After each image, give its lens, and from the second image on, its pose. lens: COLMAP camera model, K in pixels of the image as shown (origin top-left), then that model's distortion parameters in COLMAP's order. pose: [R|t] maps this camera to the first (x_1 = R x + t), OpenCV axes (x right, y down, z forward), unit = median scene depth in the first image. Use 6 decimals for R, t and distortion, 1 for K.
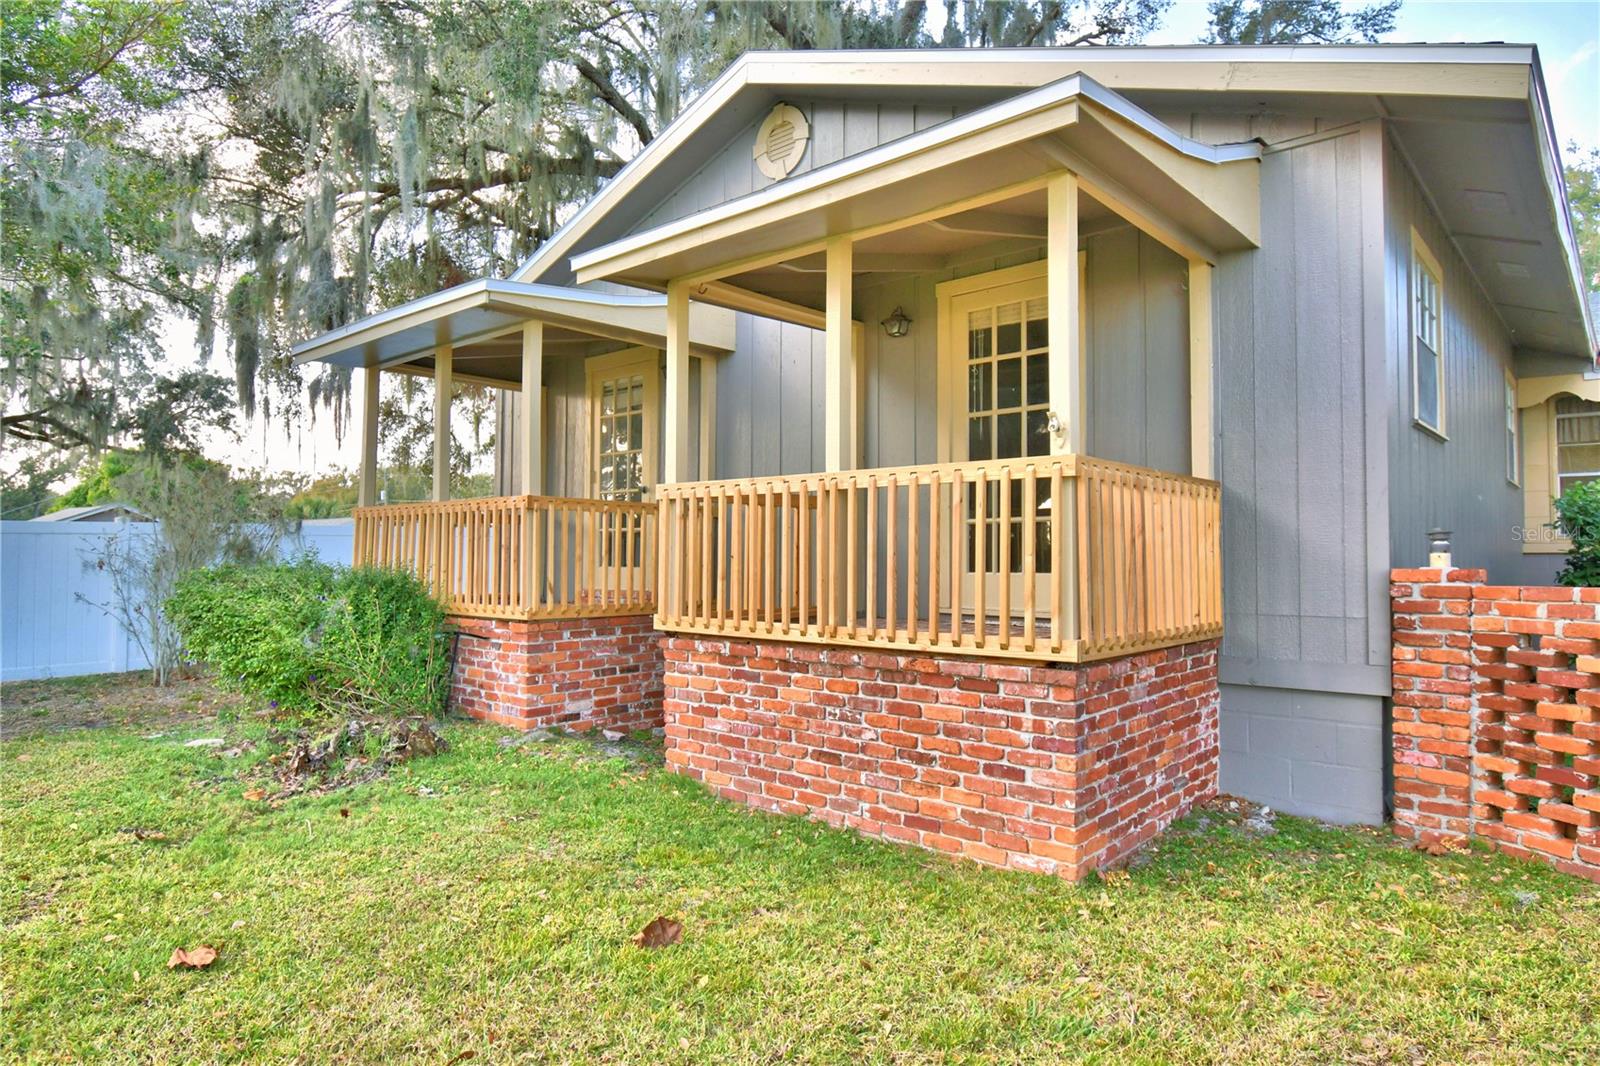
lens RADIAL K [[962.6, 0, 800.0], [0, 962.6, 533.0], [0, 0, 1]] dist [0.012062, -0.021643]
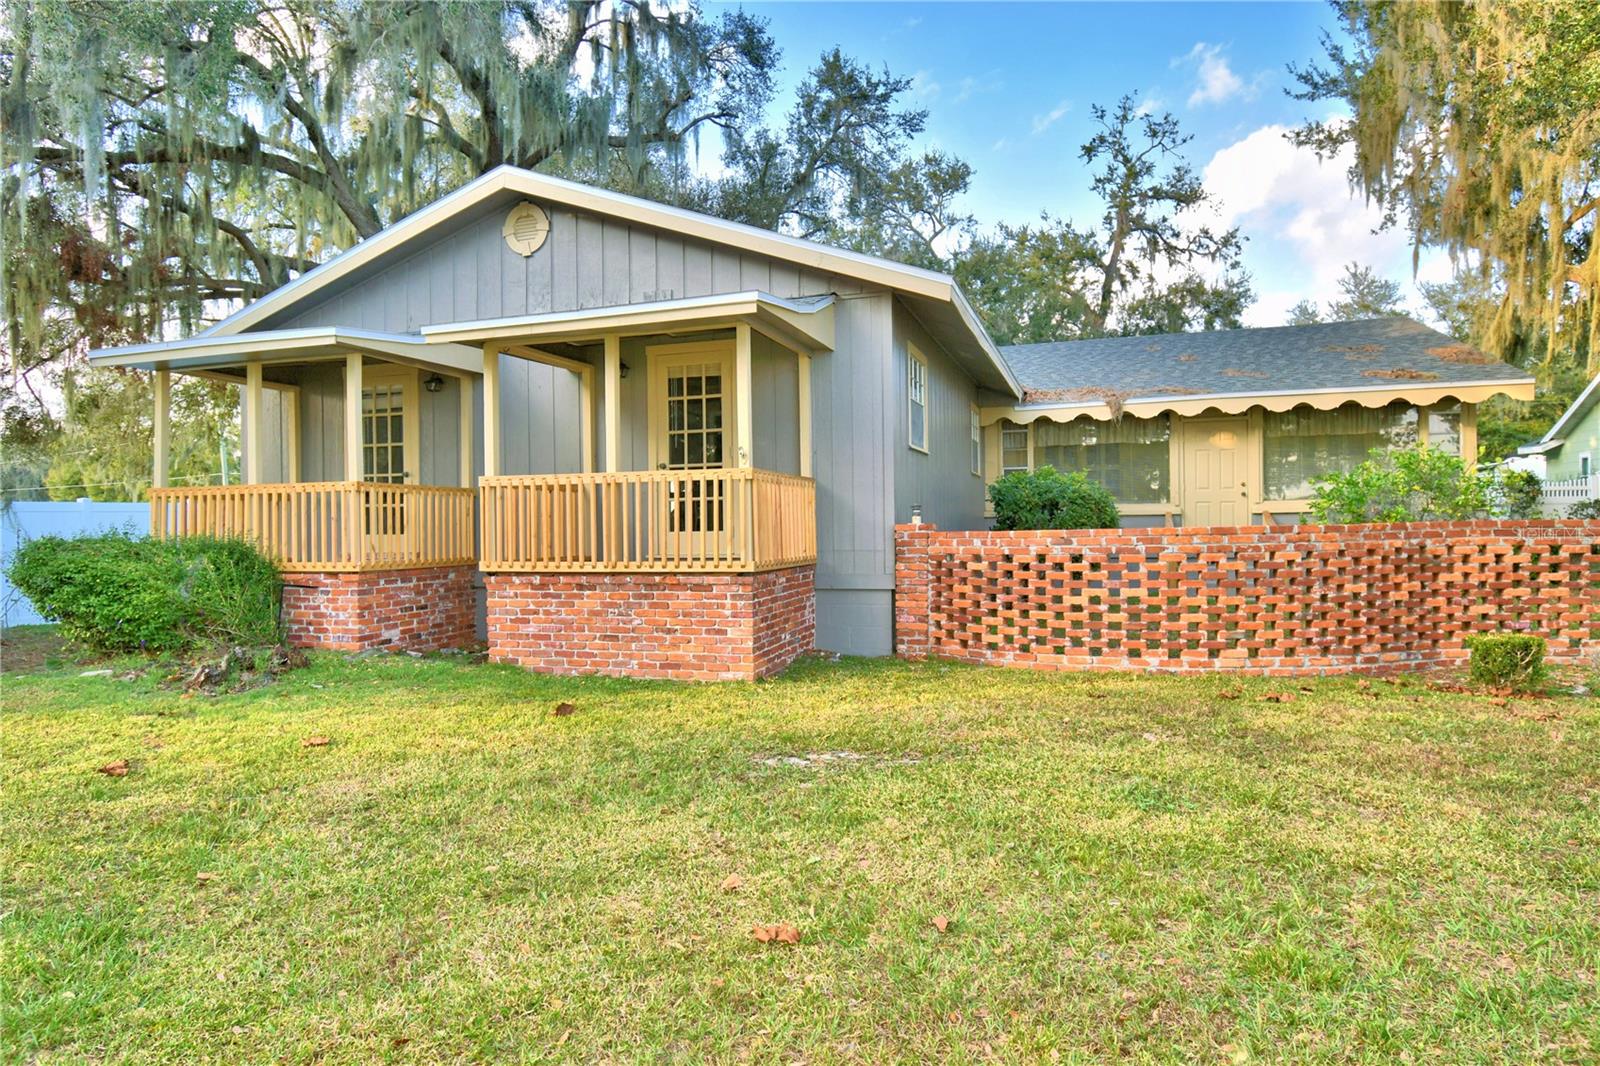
lens RADIAL K [[962.6, 0, 800.0], [0, 962.6, 533.0], [0, 0, 1]] dist [0.012062, -0.021643]
pose [[0.916977, -0.016021, 0.398618, -0.322418], [0.004257, 0.999529, 0.030381, -0.005802], [-0.398918, -0.026162, 0.916613, -0.668757]]
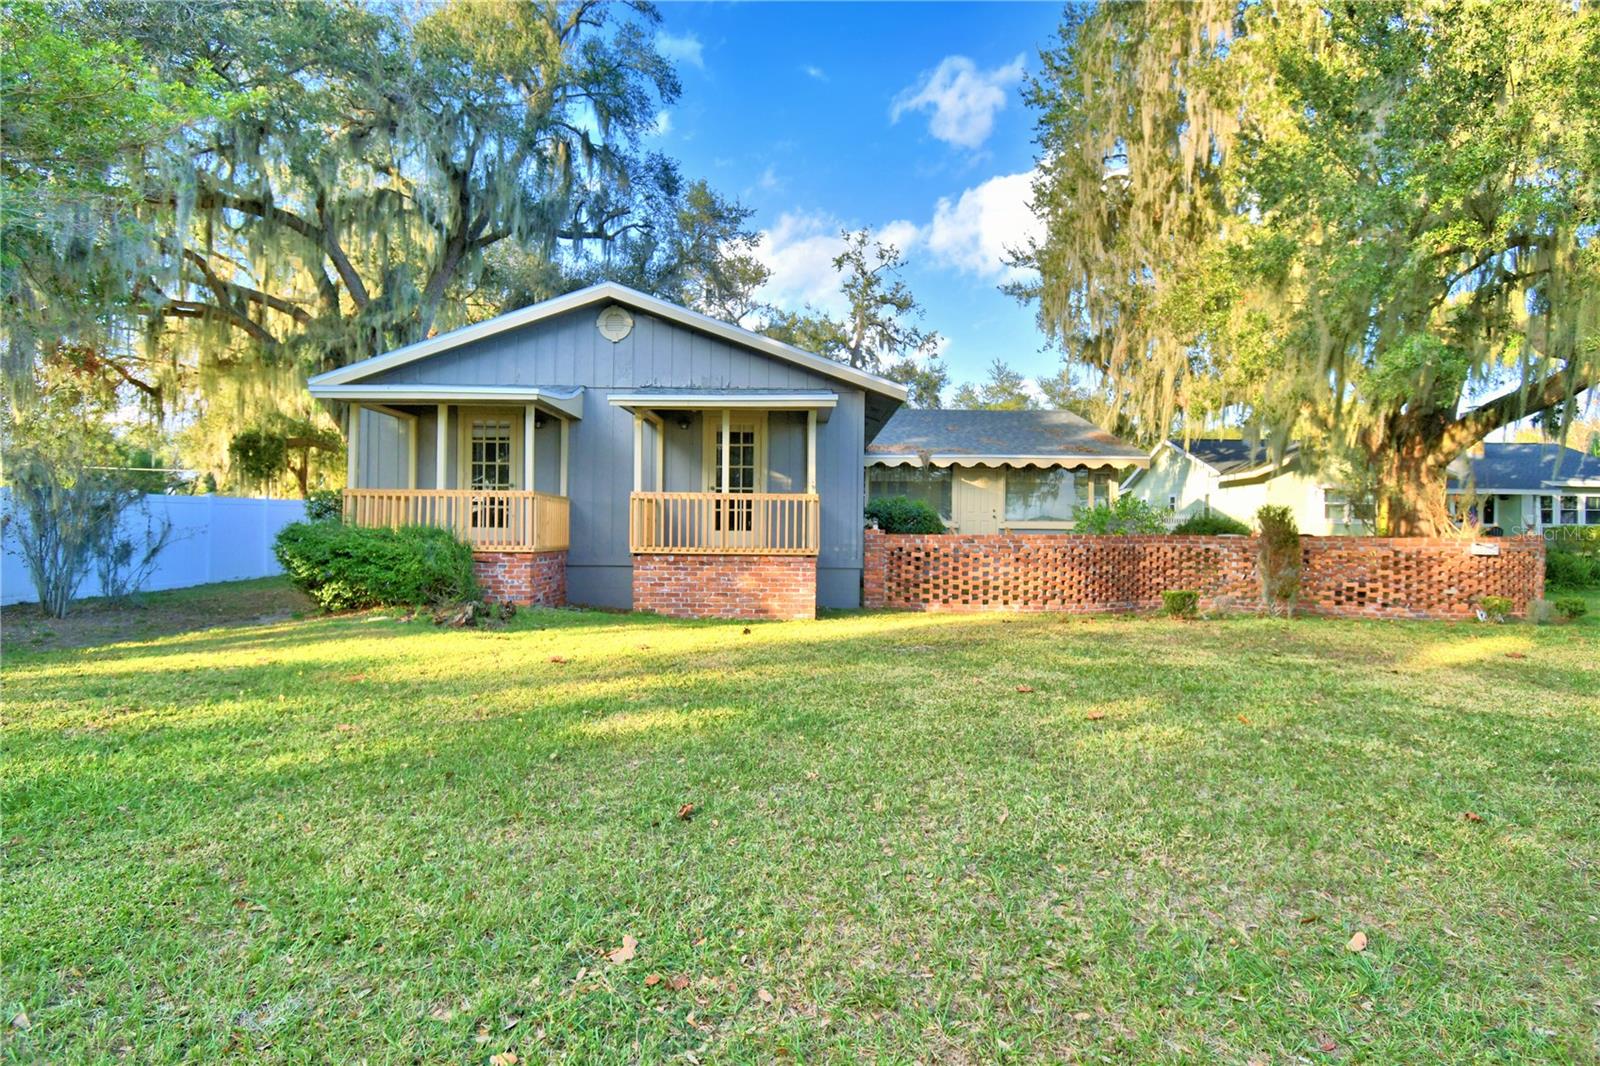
lens RADIAL K [[797.0, 0, 800.0], [0, 797.0, 533.0], [0, 0, 1]] dist [0.009985, -0.000389]
pose [[0.747216, 0.007603, 0.664538, -1.258626], [-0.026948, 0.999459, 0.018865, 0.002878], [-0.664035, -0.032005, 0.747017, -0.823865]]
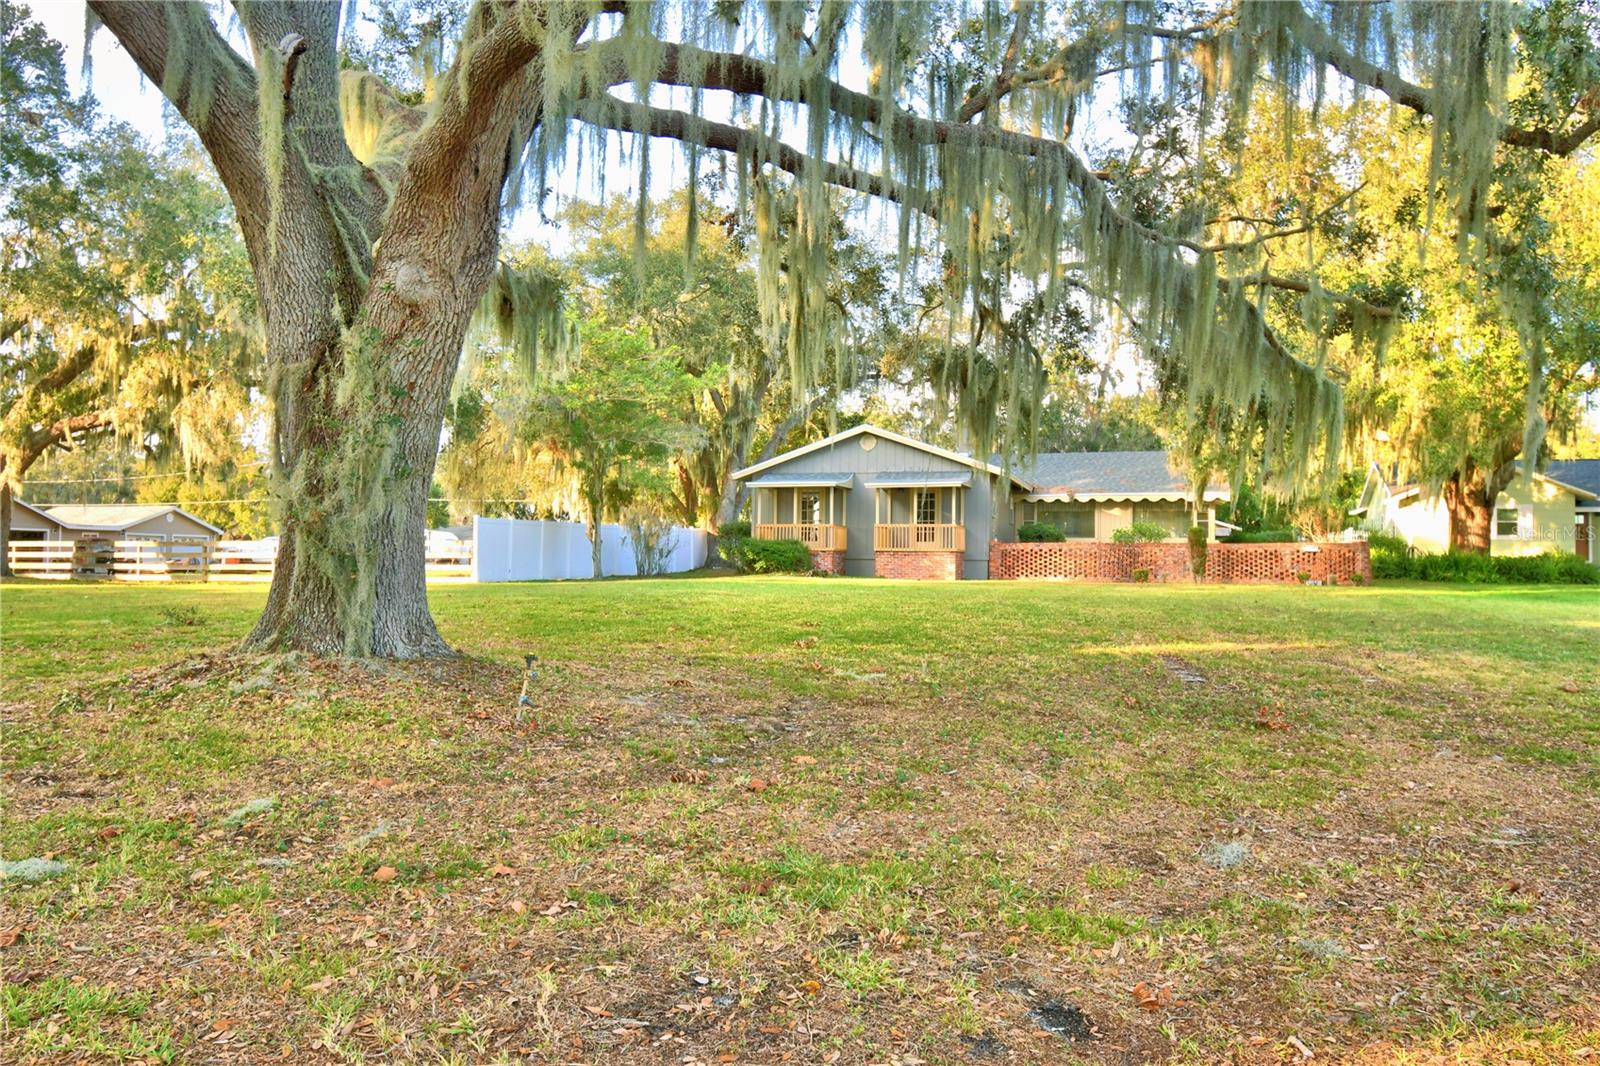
lens RADIAL K [[1257.2, 0, 800.0], [0, 1257.2, 533.0], [0, 0, 1]] dist [0.024884, 0.000463]
pose [[0.906380, 0.019452, 0.422016, -3.873656], [-0.020045, 0.999794, -0.003031, 0.032880], [-0.421988, -0.005712, 0.906583, -5.775894]]
